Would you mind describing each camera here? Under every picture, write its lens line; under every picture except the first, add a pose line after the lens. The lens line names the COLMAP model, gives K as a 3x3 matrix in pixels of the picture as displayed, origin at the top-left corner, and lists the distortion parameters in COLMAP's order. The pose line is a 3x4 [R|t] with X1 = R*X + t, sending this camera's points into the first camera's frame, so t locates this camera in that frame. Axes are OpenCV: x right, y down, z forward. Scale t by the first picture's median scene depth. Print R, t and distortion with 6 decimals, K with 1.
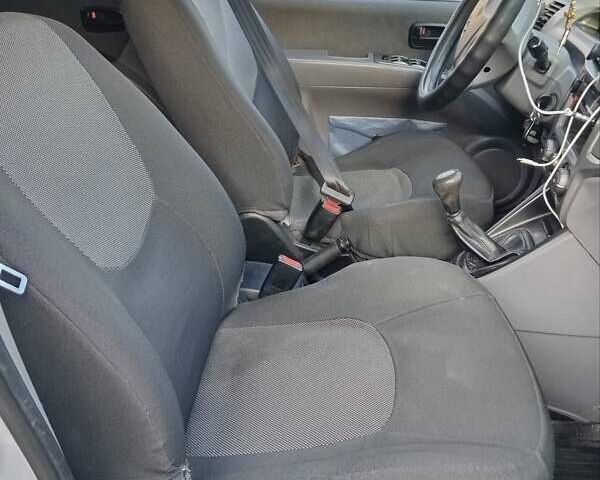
lens RADIAL K [[648.6, 0, 300.0], [0, 648.6, 240.0], [0, 0, 1]] dist [0.113641, -0.256670]
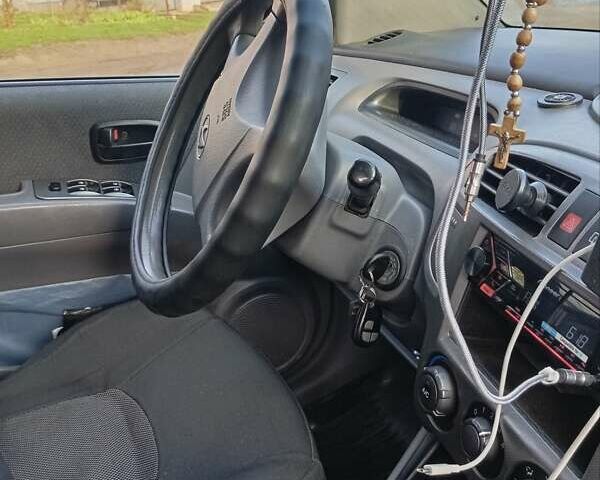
lens RADIAL K [[648.6, 0, 300.0], [0, 648.6, 240.0], [0, 0, 1]] dist [0.113641, -0.256670]
pose [[0.895013, -0.180158, 0.408038, 0.082027], [0.211533, 0.976824, -0.032700, -0.175056], [-0.392690, 0.115580, 0.912379, 0.420222]]
